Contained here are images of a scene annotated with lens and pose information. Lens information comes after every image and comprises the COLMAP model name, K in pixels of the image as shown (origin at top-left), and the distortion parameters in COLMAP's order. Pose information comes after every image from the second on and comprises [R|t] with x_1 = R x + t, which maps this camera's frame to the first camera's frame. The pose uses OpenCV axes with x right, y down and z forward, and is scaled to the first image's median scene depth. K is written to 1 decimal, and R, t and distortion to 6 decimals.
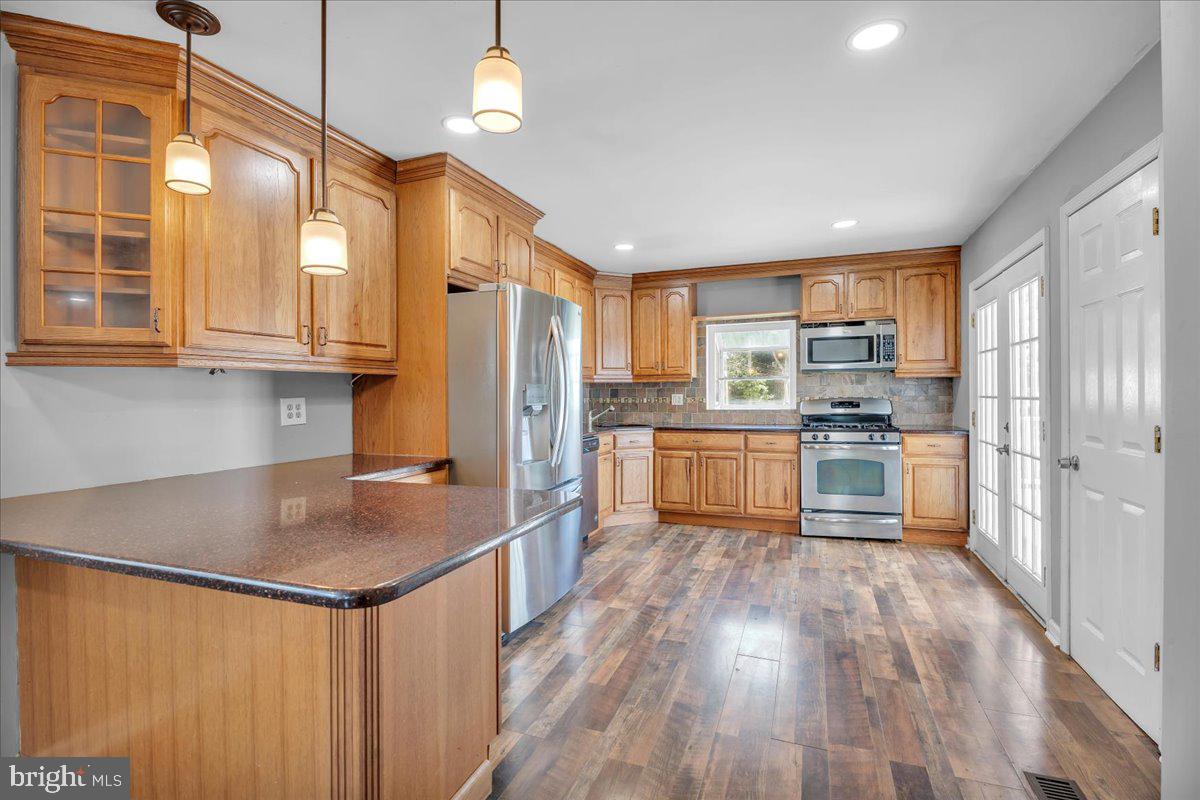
lens RADIAL K [[558.9, 0, 601.4], [0, 558.9, 413.5], [0, 0, 1]] dist [-0.000429, 0.000092]
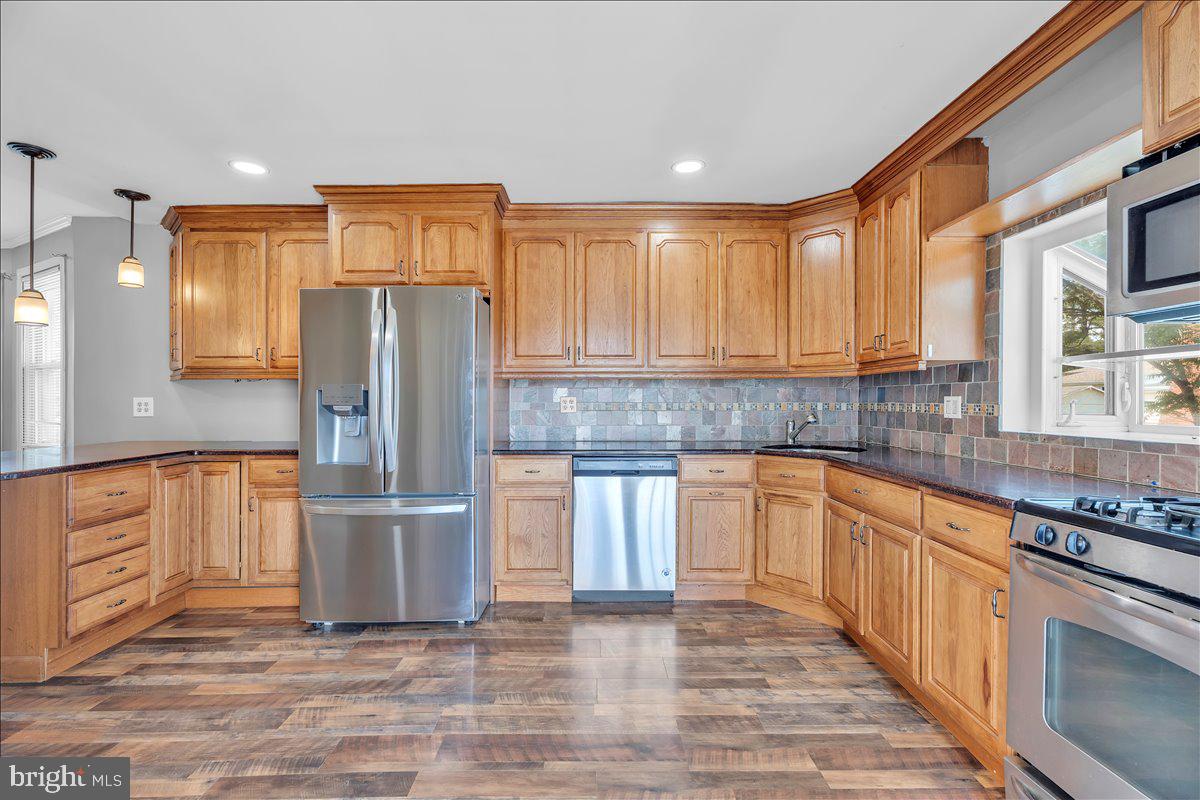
lens RADIAL K [[530.8, 0, 600.3], [0, 530.8, 418.7], [0, 0, 1]] dist [-0.000304, 0.000092]
pose [[0.363485, 0.039588, -0.930758, 0.543747], [-0.035331, 0.998964, 0.028692, -0.020831], [0.930930, 0.022456, 0.364507, 0.649869]]
